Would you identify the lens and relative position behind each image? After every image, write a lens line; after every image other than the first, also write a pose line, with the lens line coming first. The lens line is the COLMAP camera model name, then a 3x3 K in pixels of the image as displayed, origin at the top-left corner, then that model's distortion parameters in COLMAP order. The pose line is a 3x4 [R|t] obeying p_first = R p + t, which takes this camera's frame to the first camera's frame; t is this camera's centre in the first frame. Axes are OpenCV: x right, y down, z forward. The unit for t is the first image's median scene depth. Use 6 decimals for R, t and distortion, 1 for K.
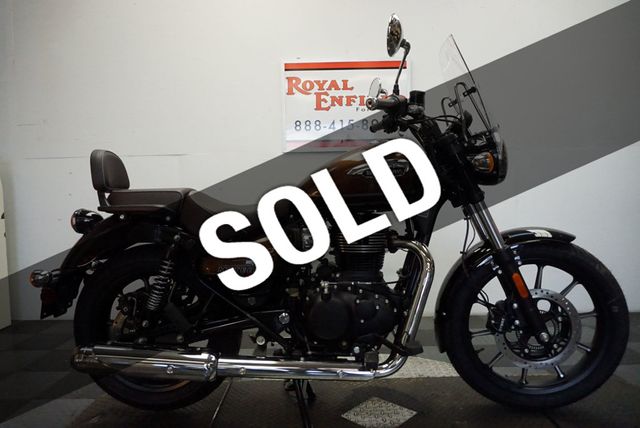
lens RADIAL K [[438.7, 0, 319.6], [0, 438.7, 217.8], [0, 0, 1]] dist [-0.012700, -0.000243]
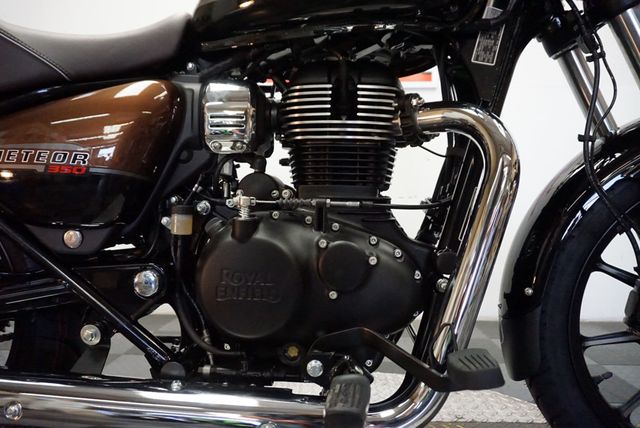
lens RADIAL K [[438.7, 0, 319.6], [0, 438.7, 217.8], [0, 0, 1]] dist [-0.012700, -0.000243]
pose [[0.999110, 0.025001, -0.033966, 0.090488], [-0.025792, 0.999401, -0.023077, 0.165664], [0.033368, 0.023933, 0.999157, 0.569822]]
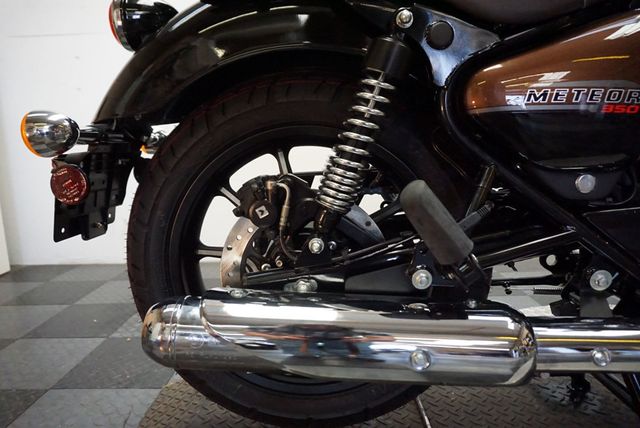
lens RADIAL K [[426.9, 0, 318.0], [0, 426.9, 222.4], [0, 0, 1]] dist [-0.007354, 0.000201]
pose [[0.999975, -0.006417, 0.003080, -0.386198], [0.006020, 0.993348, 0.114998, 0.170037], [-0.003797, -0.114976, 0.993361, 0.592159]]
